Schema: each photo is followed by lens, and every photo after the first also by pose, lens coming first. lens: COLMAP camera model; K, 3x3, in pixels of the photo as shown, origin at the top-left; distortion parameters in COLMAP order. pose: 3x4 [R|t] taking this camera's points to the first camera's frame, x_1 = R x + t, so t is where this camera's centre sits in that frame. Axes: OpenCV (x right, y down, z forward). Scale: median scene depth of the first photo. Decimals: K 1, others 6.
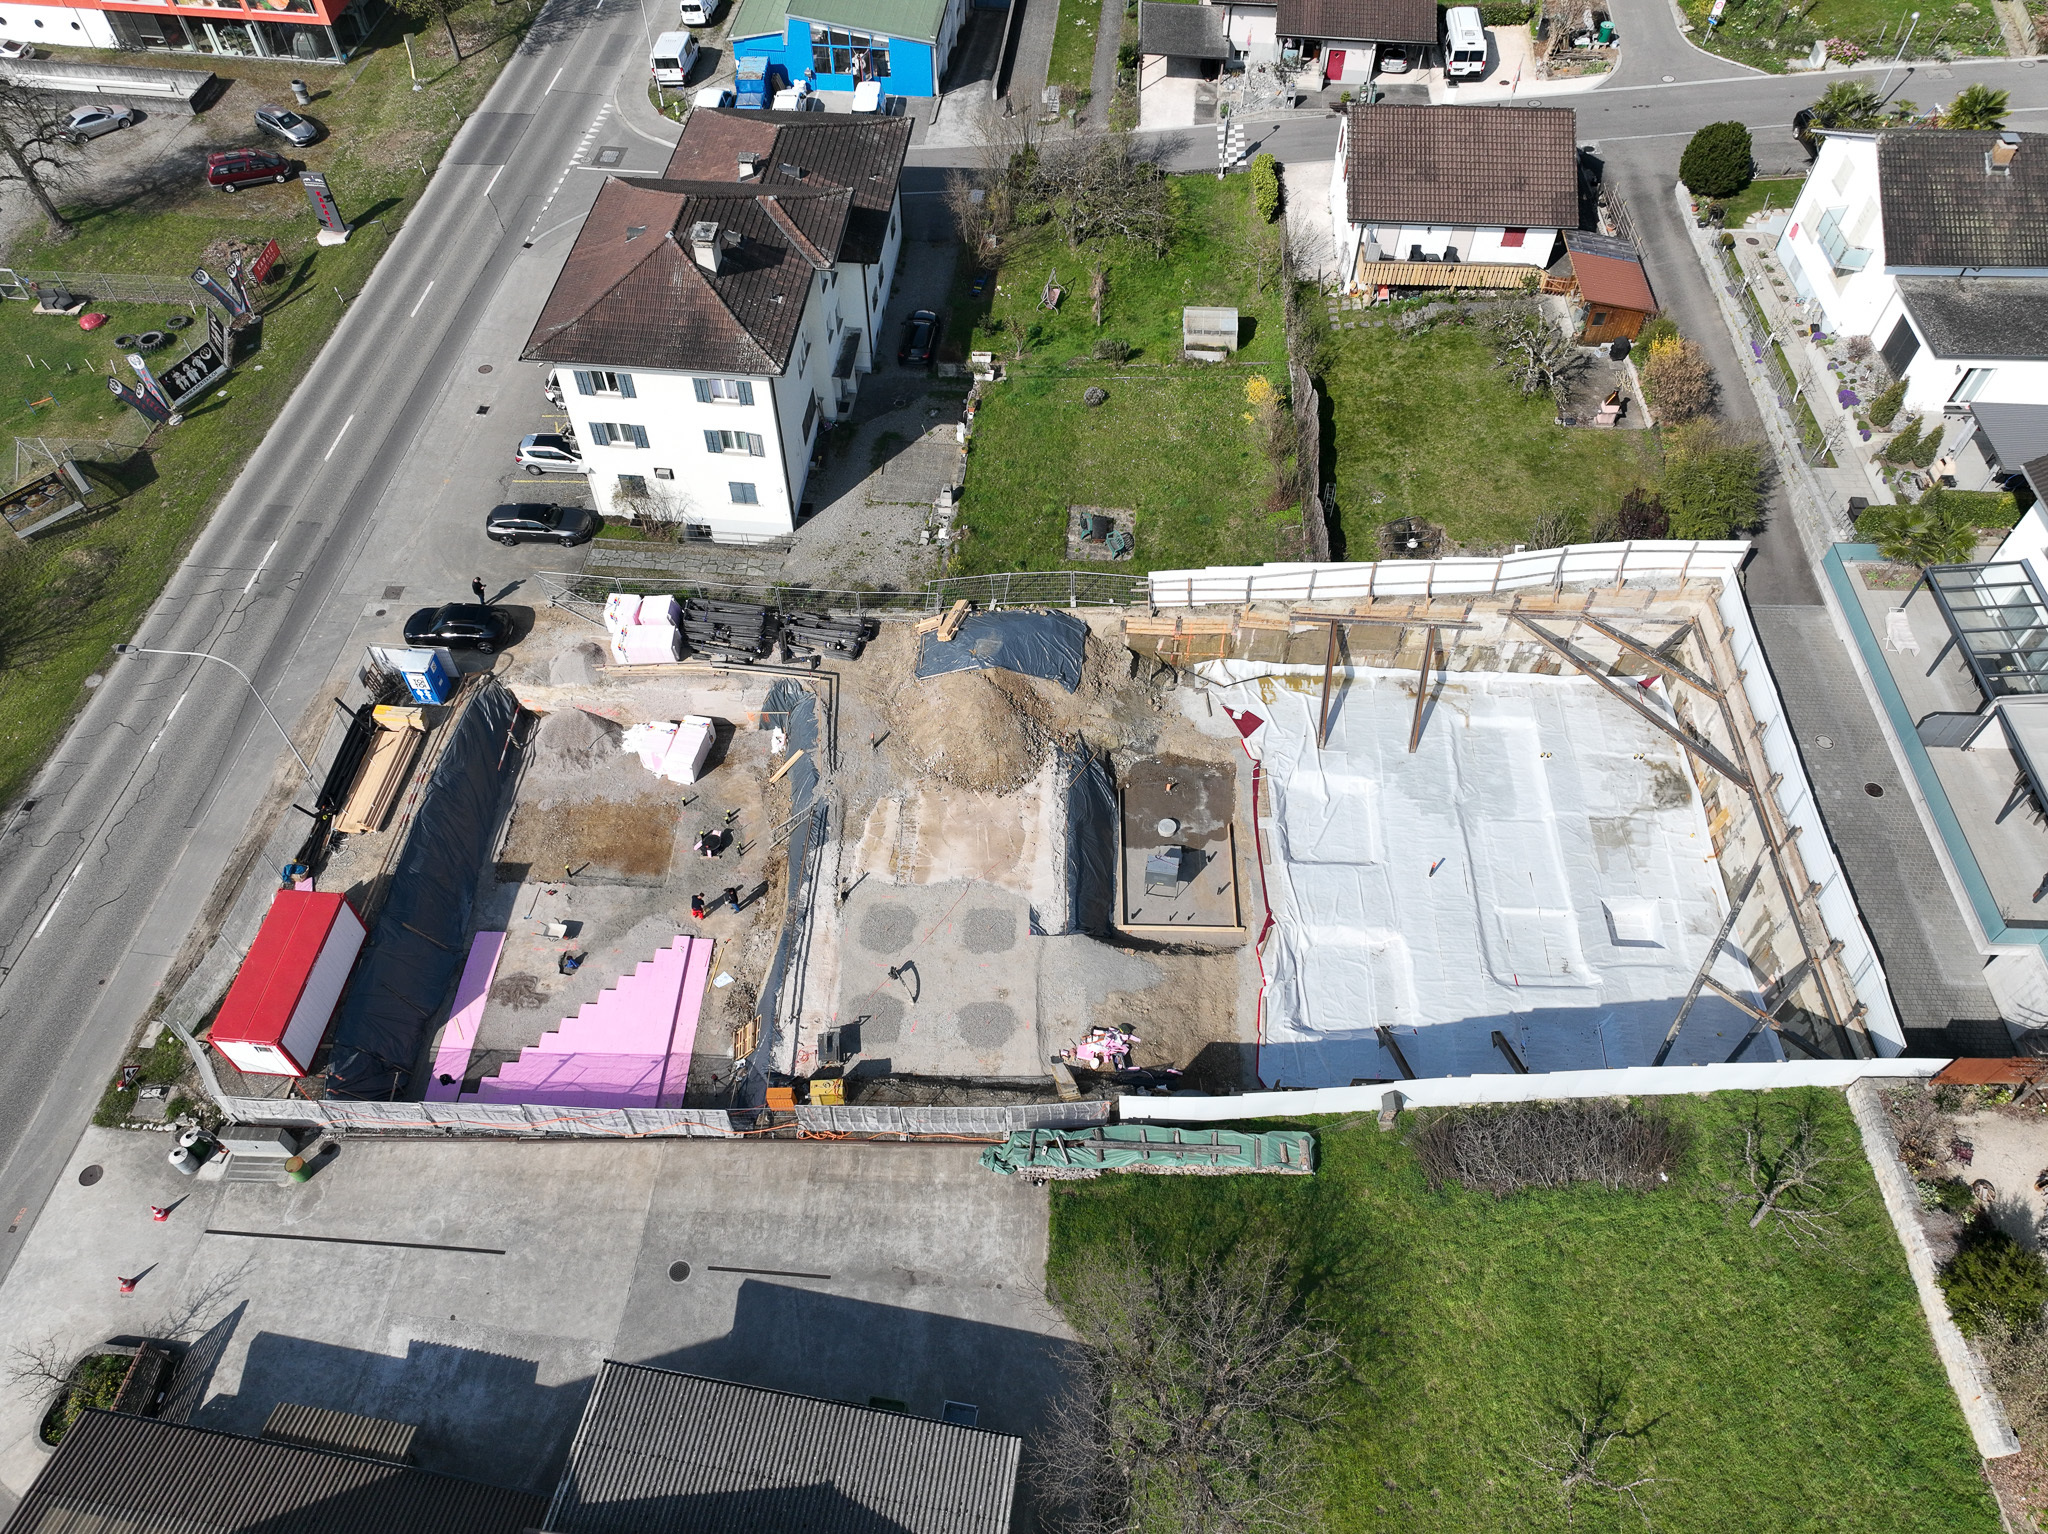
lens RADIAL K [[1449.3, 0, 1025.8], [0, 1449.3, 765.4], [0, 0, 1]] dist [-0.003317, 0.017495]
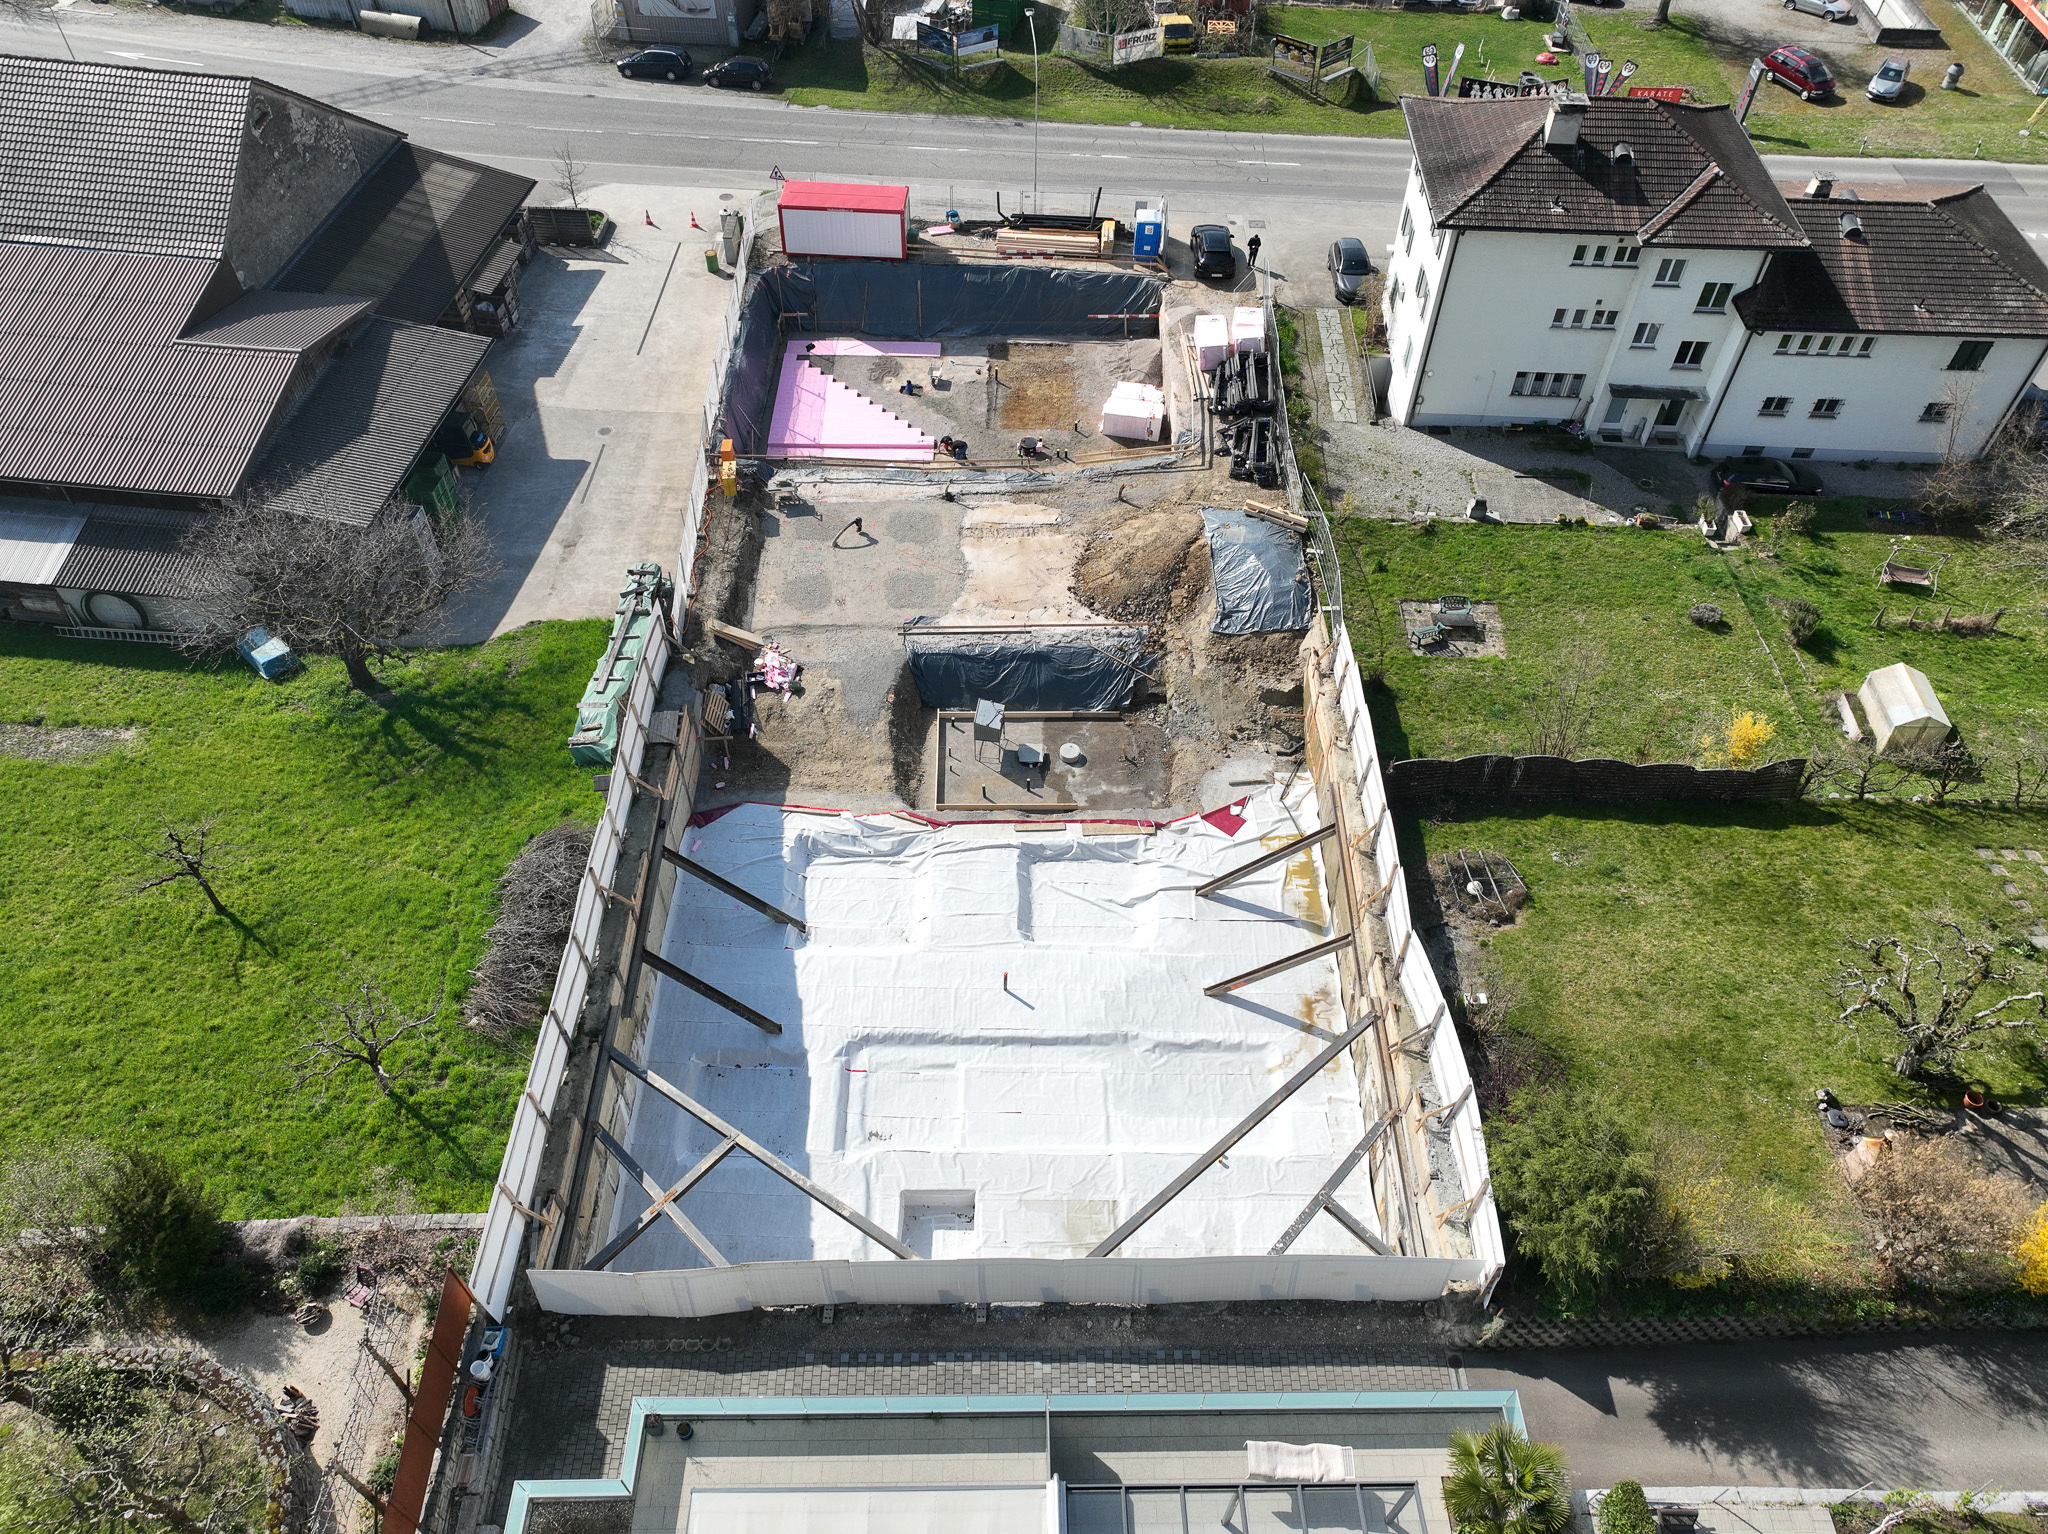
lens RADIAL K [[1449.3, 0, 1022.6], [0, 1449.3, 766.5], [0, 0, 1]] dist [-0.003317, 0.017495]
pose [[0.036133, 0.748252, -0.662430, 0.728350], [-0.800620, 0.418380, 0.428913, -0.326832], [0.598082, 0.514857, 0.614183, 0.476209]]
